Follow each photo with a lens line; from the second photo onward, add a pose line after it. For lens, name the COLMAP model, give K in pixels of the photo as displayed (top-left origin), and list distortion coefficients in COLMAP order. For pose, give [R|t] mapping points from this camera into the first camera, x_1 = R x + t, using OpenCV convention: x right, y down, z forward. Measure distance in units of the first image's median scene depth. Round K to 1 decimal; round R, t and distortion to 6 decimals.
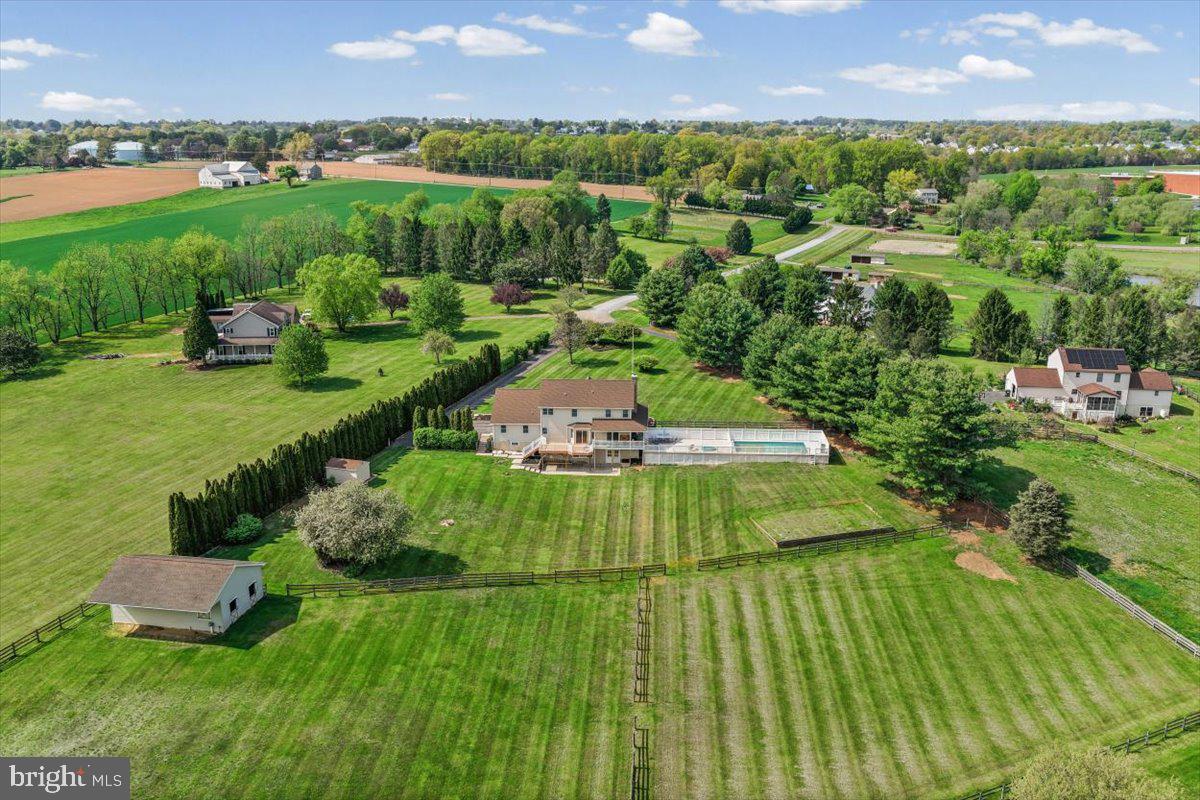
lens RADIAL K [[1021.2, 0, 600.0], [0, 1021.2, 400.0], [0, 0, 1]] dist [-0.001908, 0.006910]
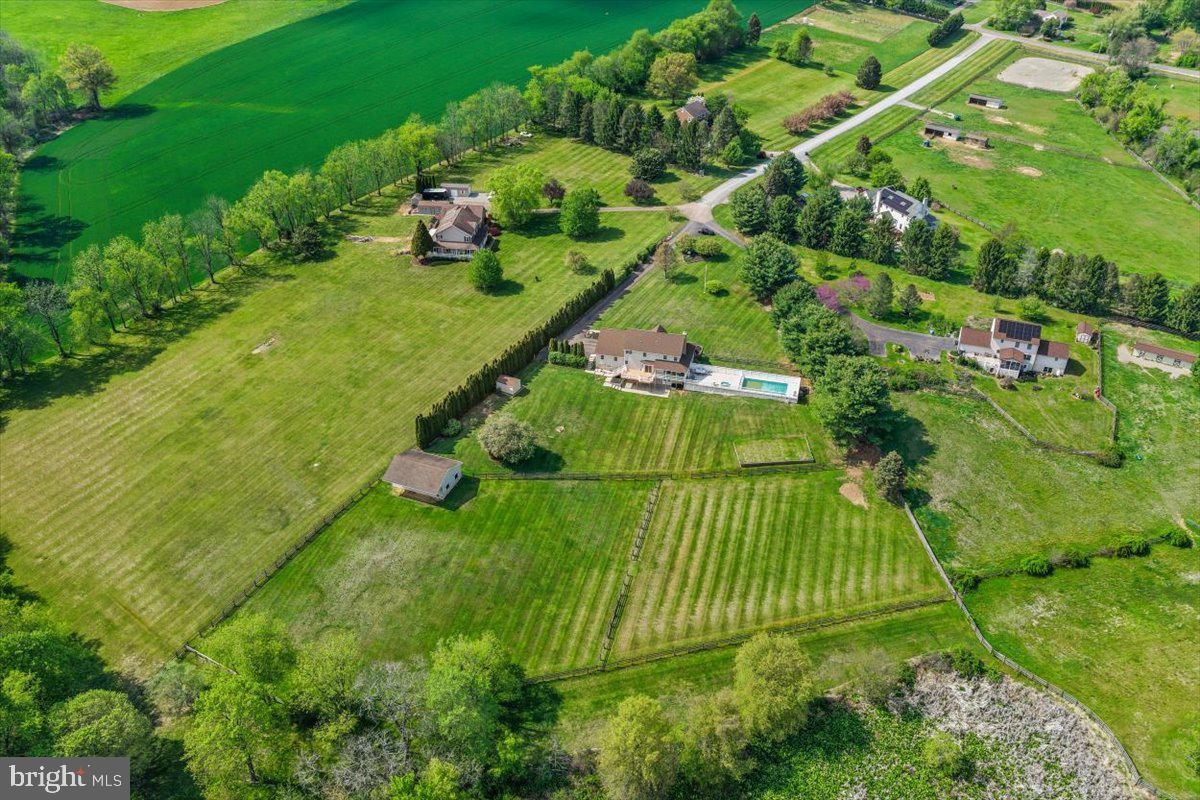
lens RADIAL K [[1021.2, 0, 600.0], [0, 1021.2, 400.0], [0, 0, 1]] dist [-0.001908, 0.006910]
pose [[0.980881, 0.112768, -0.158607, 0.173132], [-0.055713, 0.943607, 0.326346, -0.451605], [0.186464, -0.311270, 0.931849, -0.561040]]
